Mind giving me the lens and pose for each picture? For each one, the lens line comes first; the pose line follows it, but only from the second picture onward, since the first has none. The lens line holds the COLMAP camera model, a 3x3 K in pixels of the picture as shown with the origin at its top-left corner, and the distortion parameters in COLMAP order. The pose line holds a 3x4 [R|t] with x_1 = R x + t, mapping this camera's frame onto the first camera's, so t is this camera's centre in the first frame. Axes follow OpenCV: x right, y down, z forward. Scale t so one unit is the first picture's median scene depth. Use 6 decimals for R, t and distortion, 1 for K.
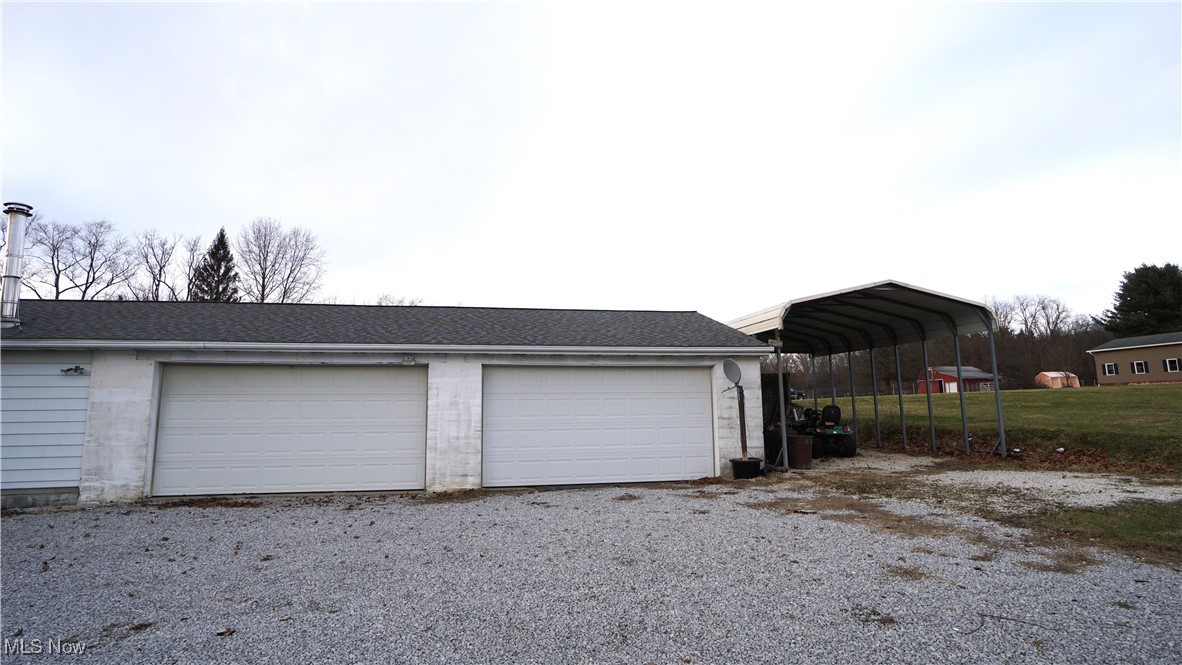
lens RADIAL K [[556.3, 0, 591.0], [0, 556.3, 332.5], [0, 0, 1]] dist [-0.010653, 0.000699]
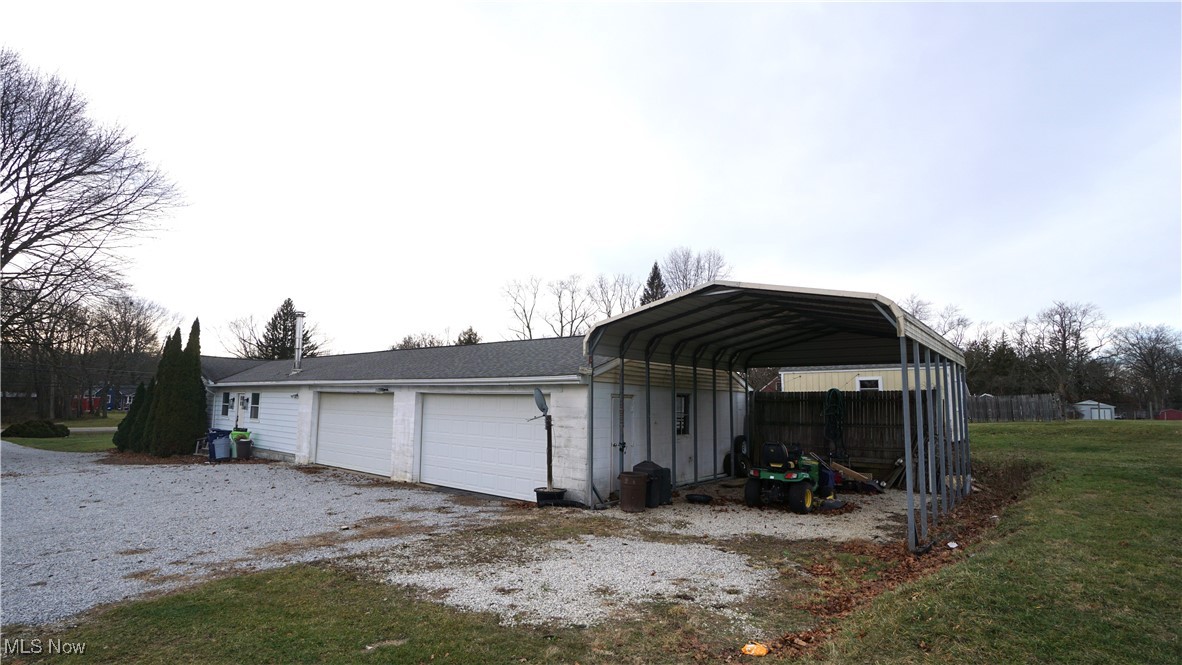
lens RADIAL K [[556.3, 0, 591.0], [0, 556.3, 332.5], [0, 0, 1]] dist [-0.010653, 0.000699]
pose [[0.658364, -0.072643, -0.749186, 1.120183], [0.074112, 0.996752, -0.031520, -0.015378], [0.749042, -0.034772, 0.661609, 0.414782]]
